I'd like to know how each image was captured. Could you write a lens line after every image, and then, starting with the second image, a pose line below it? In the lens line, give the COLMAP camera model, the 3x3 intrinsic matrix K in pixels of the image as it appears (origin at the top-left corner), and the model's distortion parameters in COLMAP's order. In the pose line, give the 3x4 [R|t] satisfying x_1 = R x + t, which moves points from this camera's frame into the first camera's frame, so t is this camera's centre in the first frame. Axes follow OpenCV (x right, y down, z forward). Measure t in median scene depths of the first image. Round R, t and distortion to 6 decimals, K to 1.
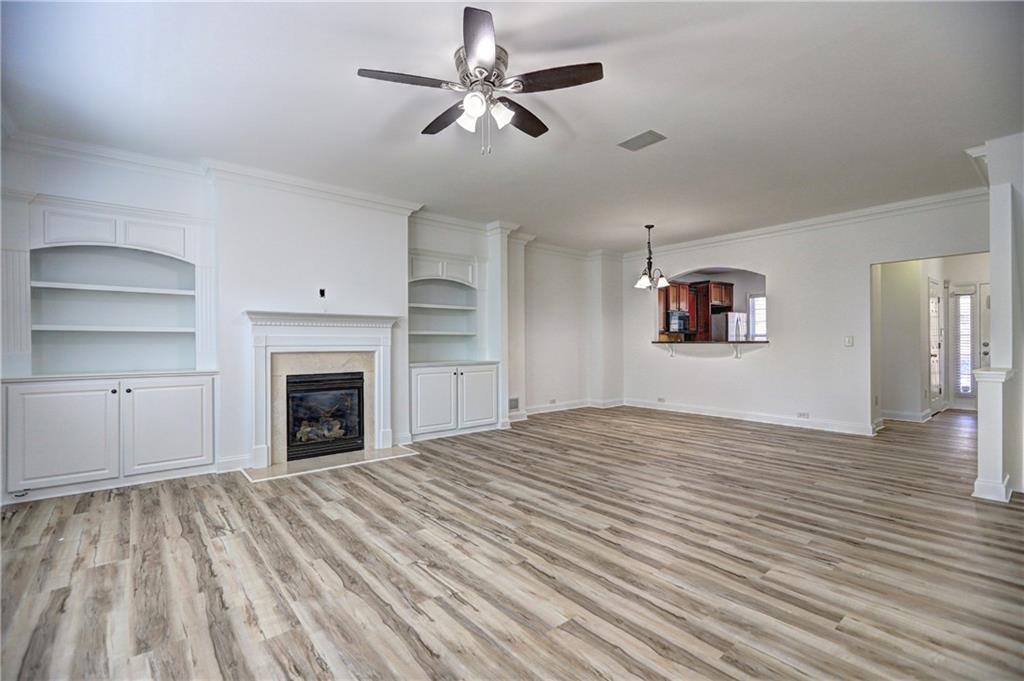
lens RADIAL K [[458.2, 0, 505.3], [0, 458.2, 341.4], [0, 0, 1]] dist [-0.002007, 0.000896]
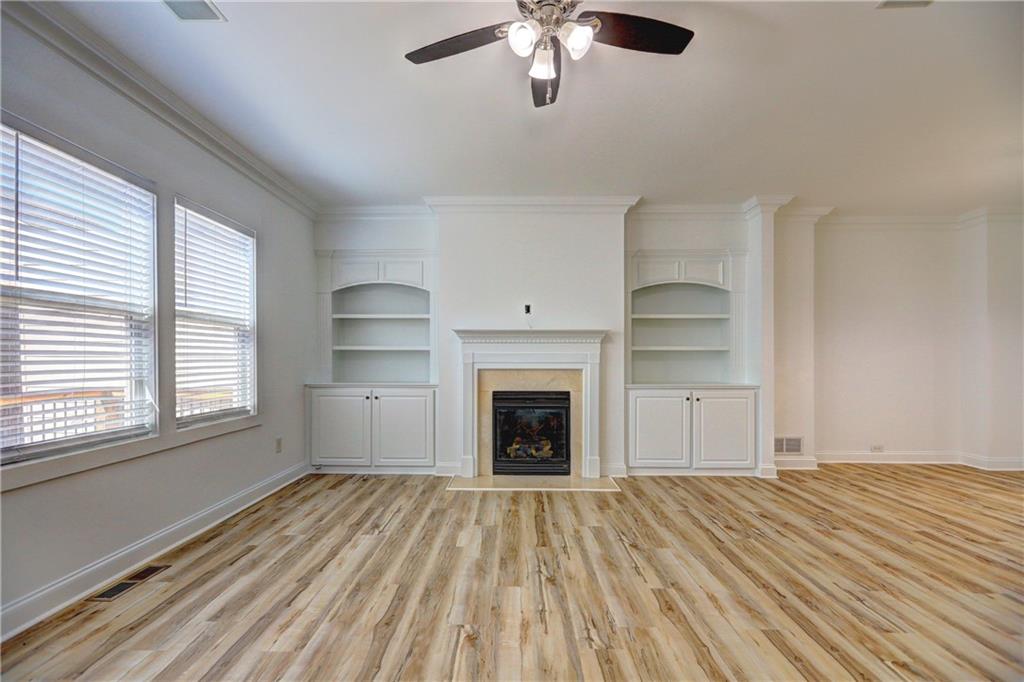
lens RADIAL K [[462.7, 0, 507.6], [0, 462.7, 359.4], [0, 0, 1]] dist [-0.001212, 0.000745]
pose [[0.762878, 0.003230, -0.646535, 0.246781], [-0.001890, 0.999994, 0.002766, -0.000739], [0.646540, -0.000888, 0.762880, 0.254114]]
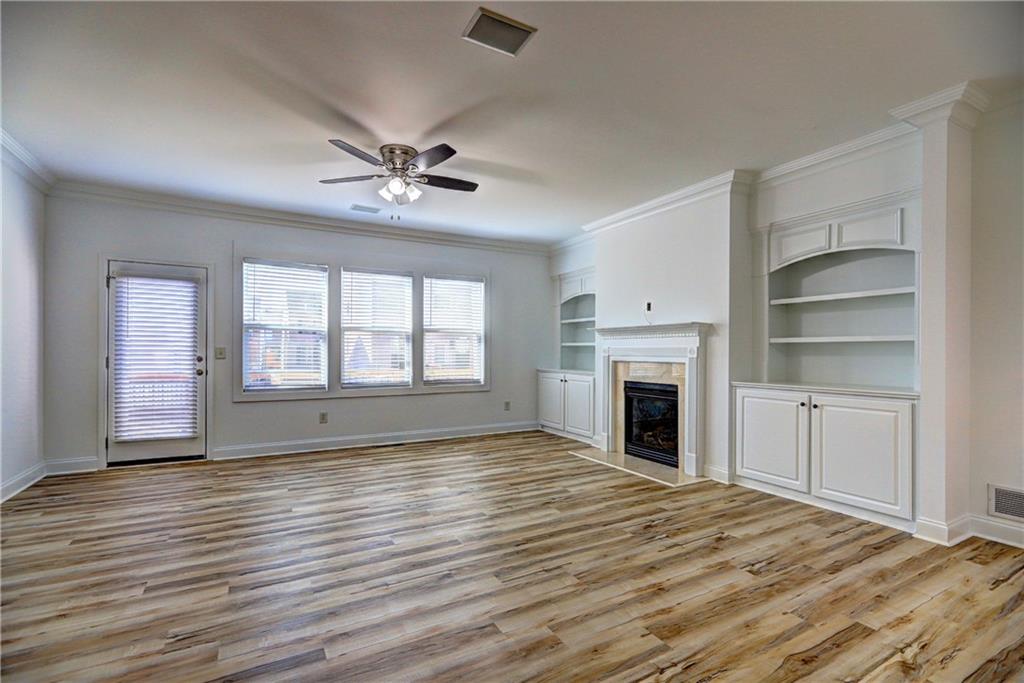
lens RADIAL K [[458.2, 0, 505.3], [0, 458.2, 342.4], [0, 0, 1]] dist [-0.002007, 0.000896]
pose [[-0.176367, -0.018151, -0.984157, 0.831492], [-0.002411, 0.999835, -0.018009, -0.002824], [0.984322, -0.000803, -0.176382, 1.014106]]
